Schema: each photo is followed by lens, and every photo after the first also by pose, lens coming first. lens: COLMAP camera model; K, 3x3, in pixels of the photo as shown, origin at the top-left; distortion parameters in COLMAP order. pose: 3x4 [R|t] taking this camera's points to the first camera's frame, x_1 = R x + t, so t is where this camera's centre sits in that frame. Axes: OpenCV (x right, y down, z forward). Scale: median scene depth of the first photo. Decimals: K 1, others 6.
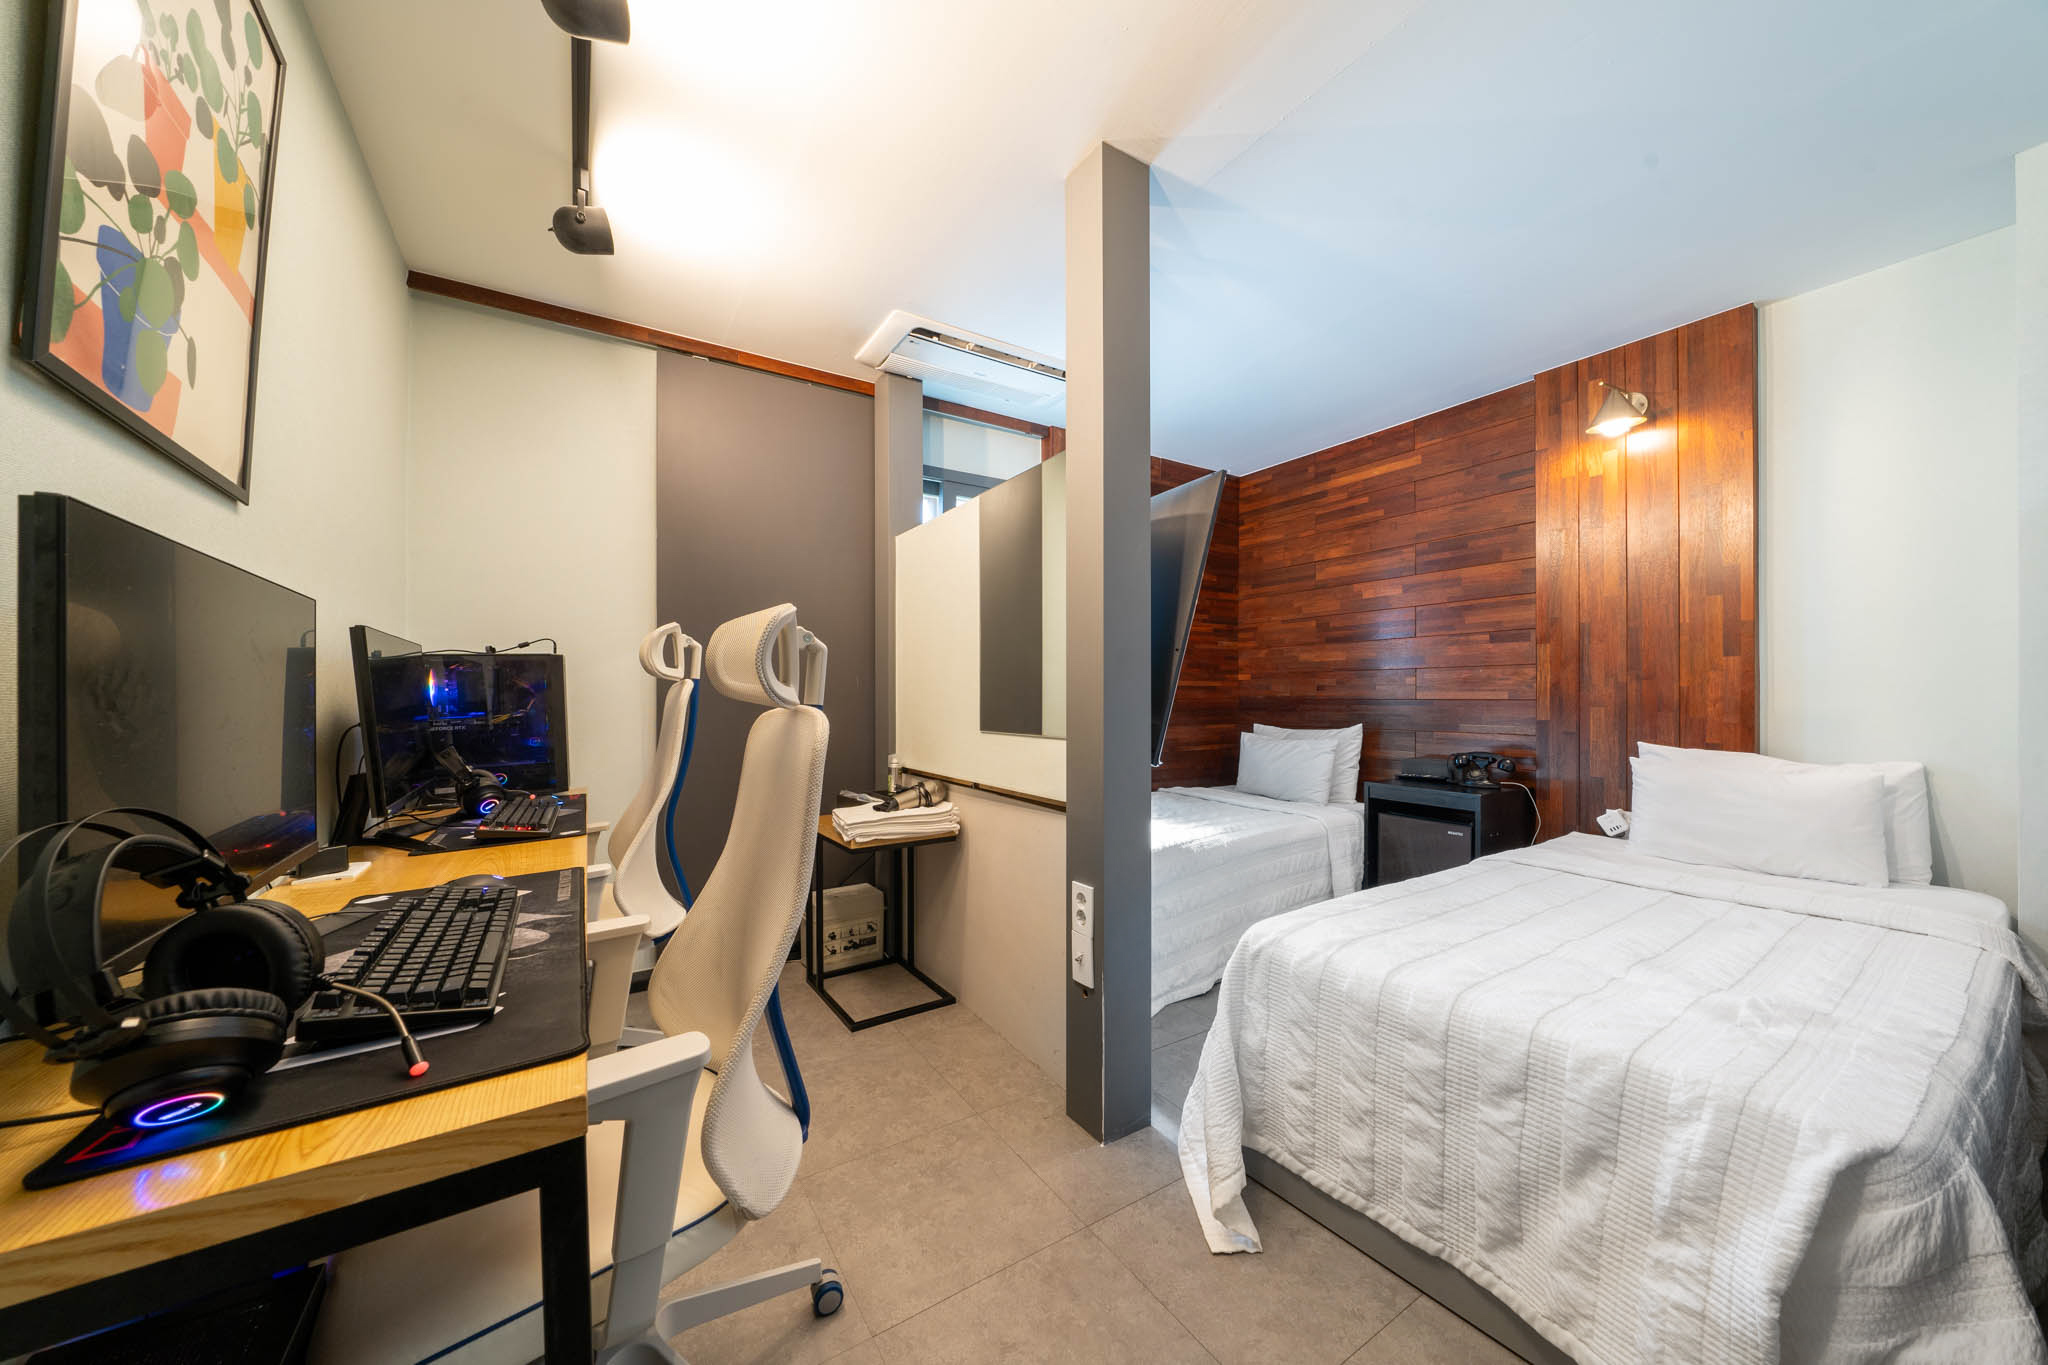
lens RADIAL K [[718.3, 0, 1009.7], [0, 718.3, 692.6], [0, 0, 1]] dist [-0.005656, 0.000022]
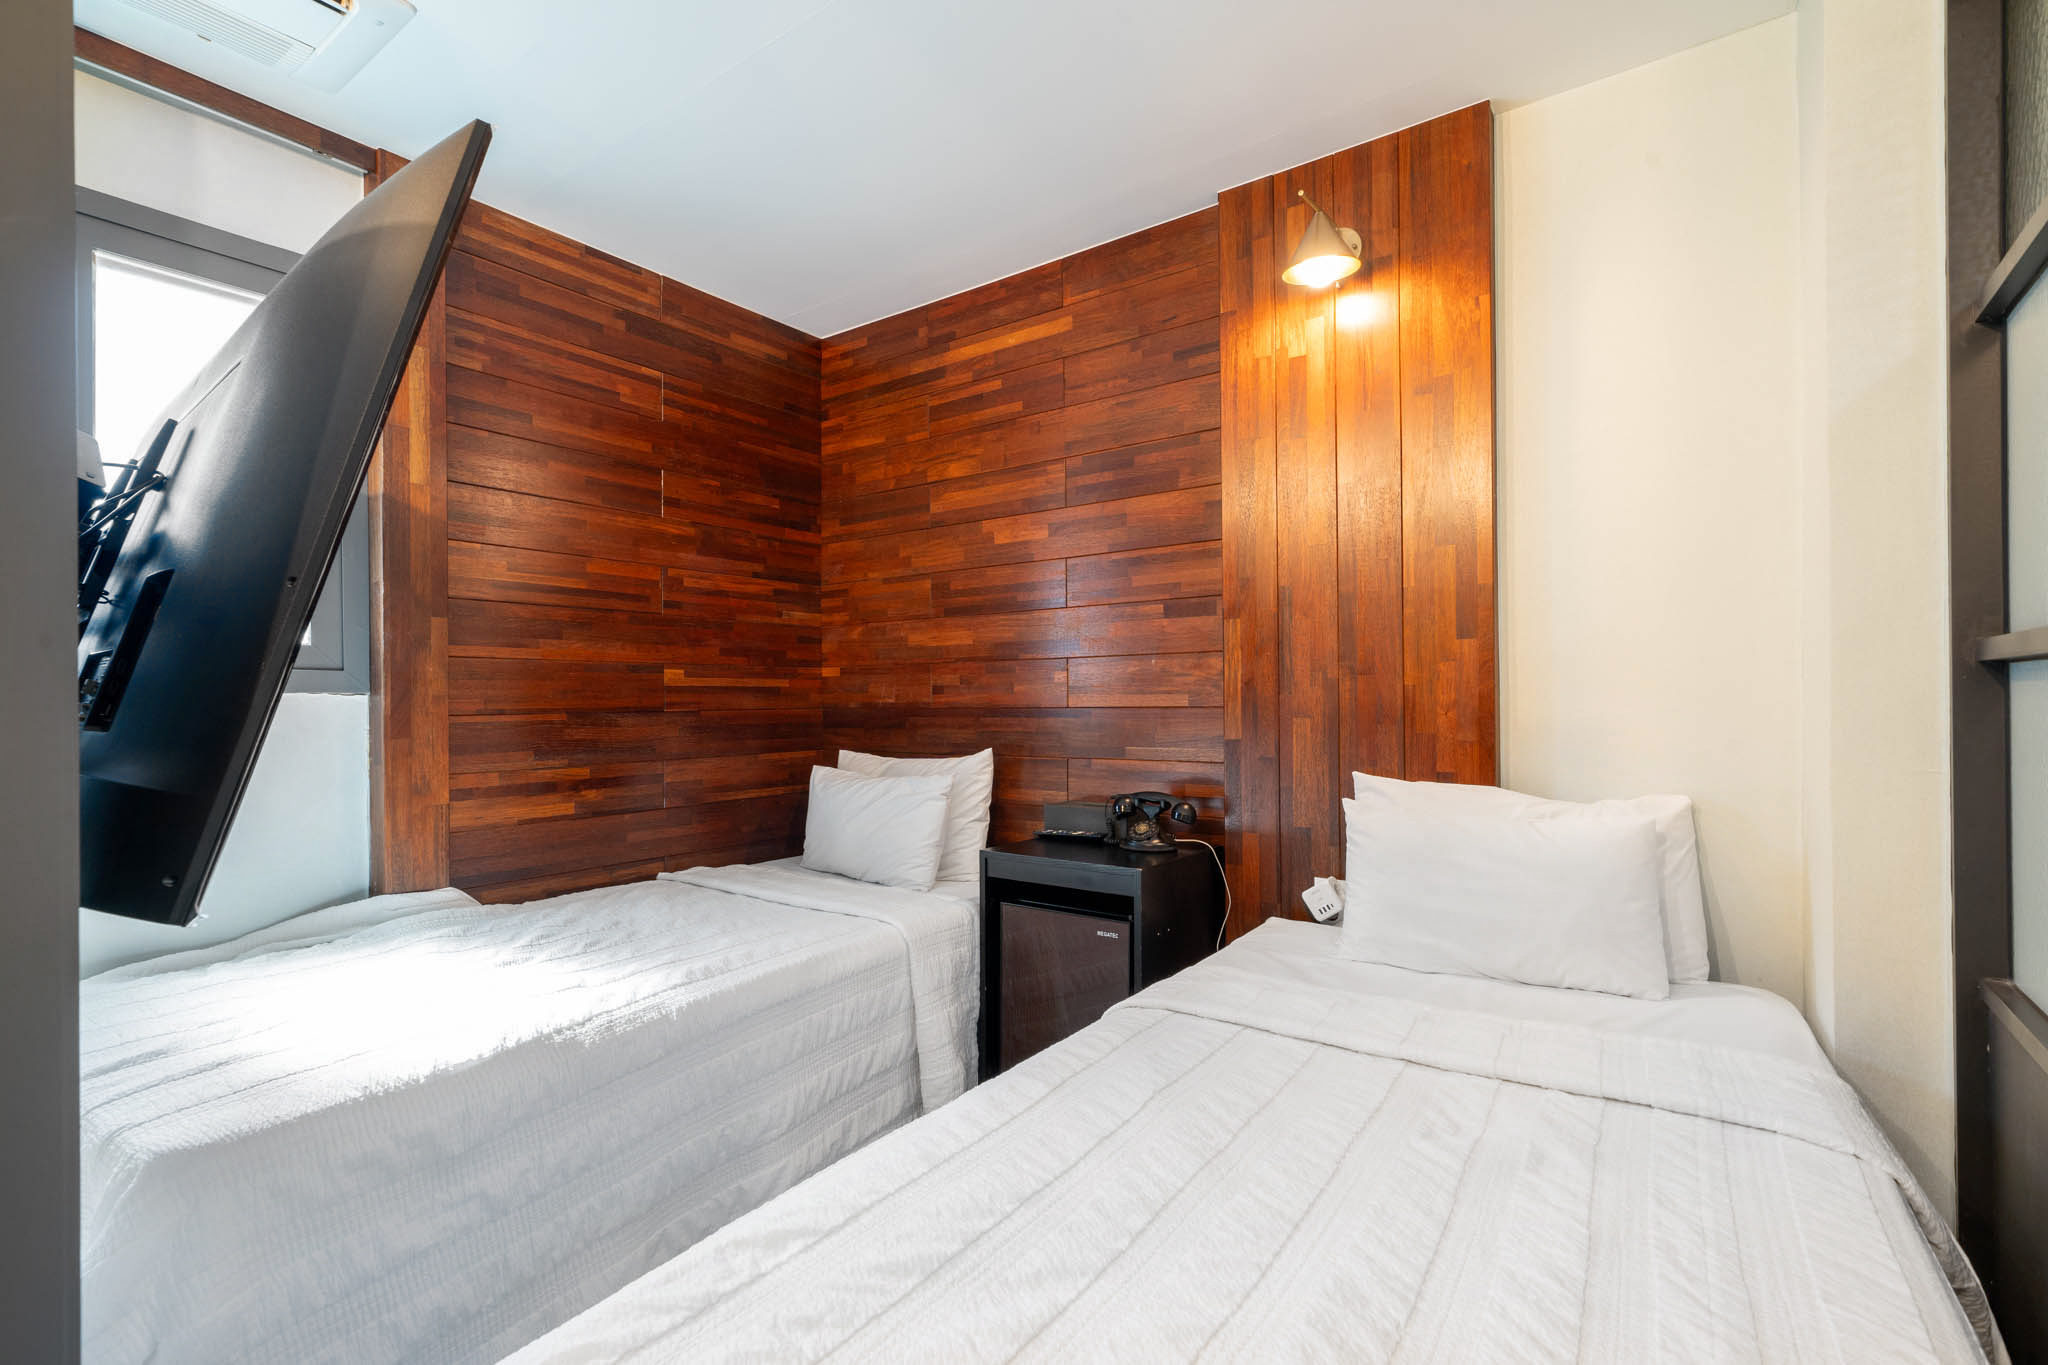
lens RADIAL K [[927.2, 0, 1034.9], [0, 927.2, 688.4], [0, 0, 1]] dist [0.002522, 0.000127]
pose [[0.925745, -0.002580, 0.378140, 0.276586], [0.005945, 0.999952, -0.007730, -0.001261], [-0.378102, 0.009404, 0.925716, 0.310924]]
